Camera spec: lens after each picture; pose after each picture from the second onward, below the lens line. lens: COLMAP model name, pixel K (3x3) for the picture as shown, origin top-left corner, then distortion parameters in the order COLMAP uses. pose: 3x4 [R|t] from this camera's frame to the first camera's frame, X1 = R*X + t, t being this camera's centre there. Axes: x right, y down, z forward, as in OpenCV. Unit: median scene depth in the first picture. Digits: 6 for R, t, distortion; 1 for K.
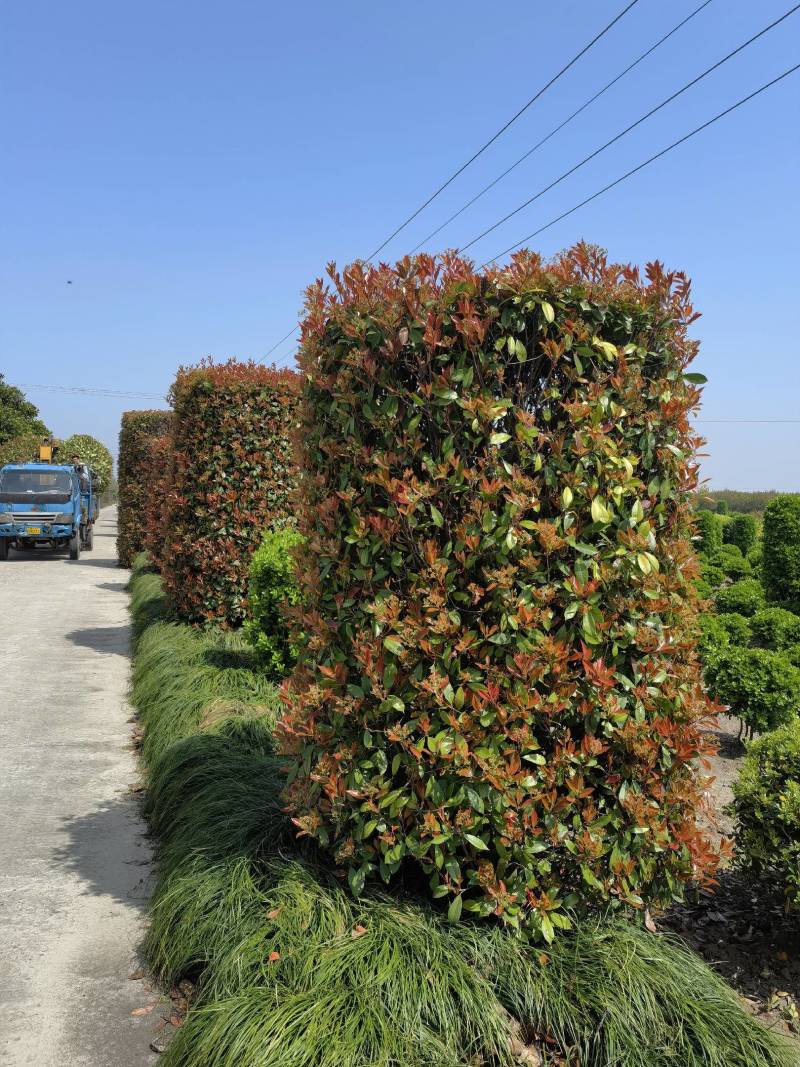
lens RADIAL K [[859.8, 0, 400.0], [0, 859.8, 533.5], [0, 0, 1]] dist [0.025396, -0.000585]
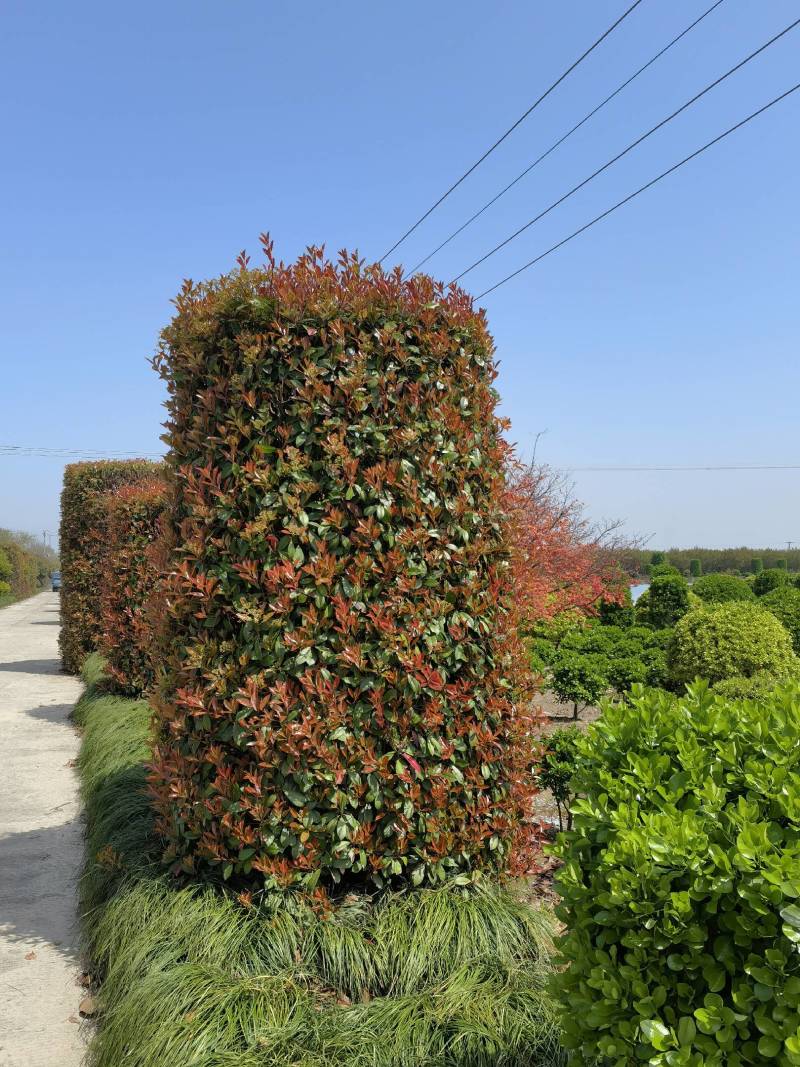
lens RADIAL K [[962.3, 0, 400.0], [0, 962.3, 533.5], [0, 0, 1]] dist [0.042143, -0.001240]
pose [[0.999192, -0.034667, 0.020333, -0.165083], [0.036105, 0.996514, -0.075210, -0.024185], [-0.017654, 0.075883, 0.996960, 0.530949]]
